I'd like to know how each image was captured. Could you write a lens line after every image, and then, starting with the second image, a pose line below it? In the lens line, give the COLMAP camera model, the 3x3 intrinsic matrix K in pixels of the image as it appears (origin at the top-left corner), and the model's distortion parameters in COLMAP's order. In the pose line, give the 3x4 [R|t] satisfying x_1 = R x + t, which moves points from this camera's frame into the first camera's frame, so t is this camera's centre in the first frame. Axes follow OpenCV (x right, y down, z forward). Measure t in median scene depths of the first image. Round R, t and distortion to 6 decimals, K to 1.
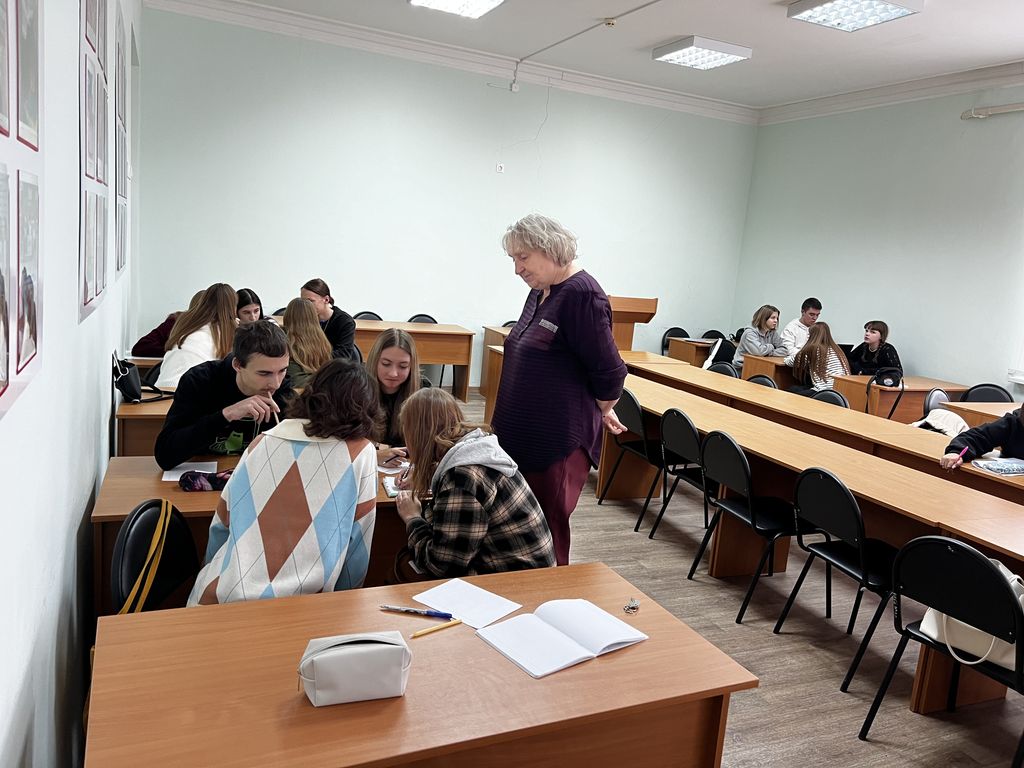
lens RADIAL K [[776.9, 0, 510.0], [0, 776.9, 383.0], [0, 0, 1]] dist [0.040044, -0.010115]
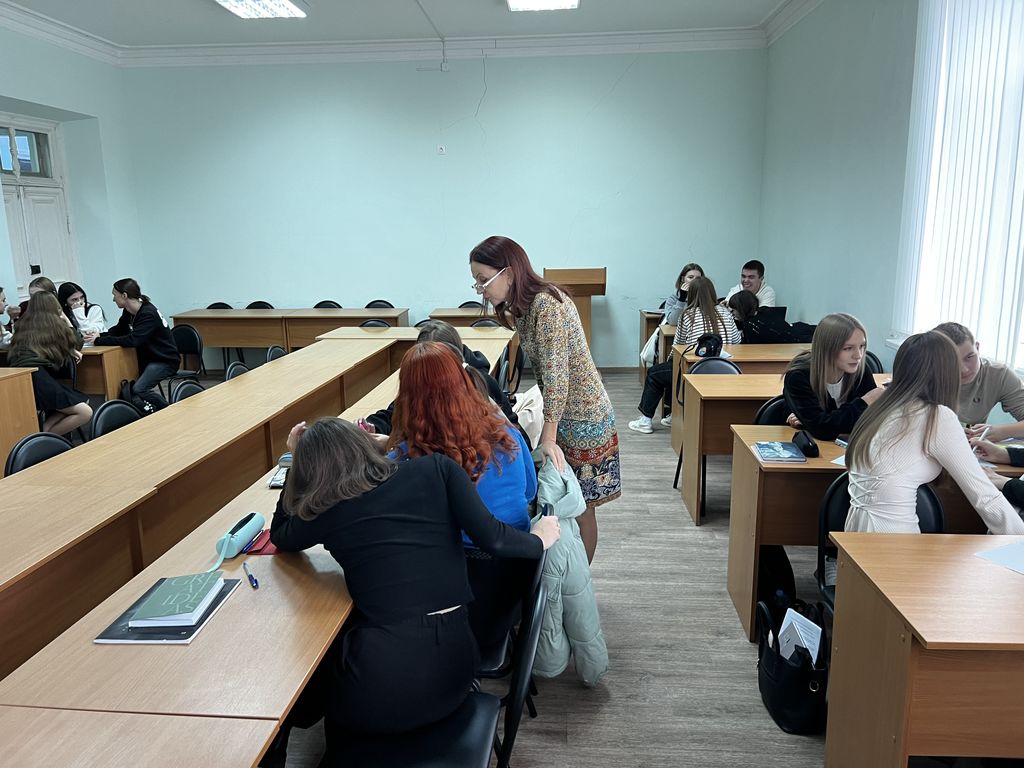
lens RADIAL K [[776.9, 0, 495.5], [0, 776.9, 375.5], [0, 0, 1]] dist [0.040044, -0.010115]
pose [[0.874677, -0.012620, -0.484542, 0.510307], [0.013651, 0.999906, -0.001401, 0.016077], [0.484515, -0.005390, 0.874767, 0.149727]]
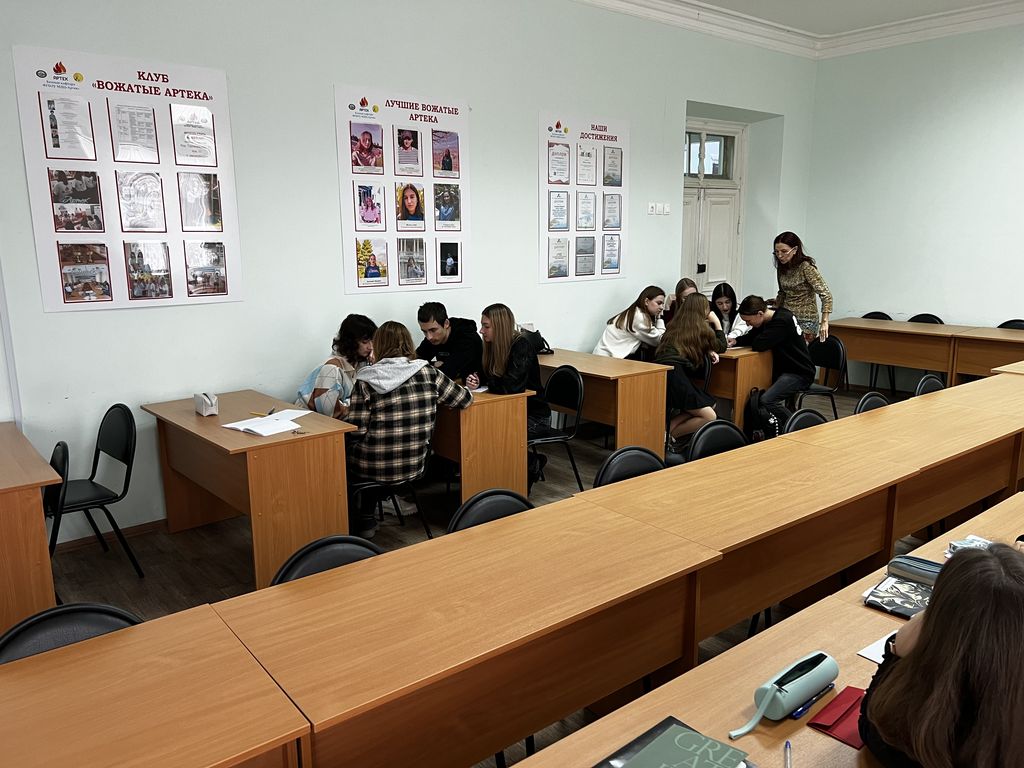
lens RADIAL K [[776.9, 0, 512.5], [0, 776.9, 386.4], [0, 0, 1]] dist [0.040044, -0.010115]
pose [[0.280521, 0.093716, -0.955262, 0.465847], [-0.128120, 0.989972, 0.059498, 0.002586], [0.951259, 0.105697, 0.289715, 0.202569]]
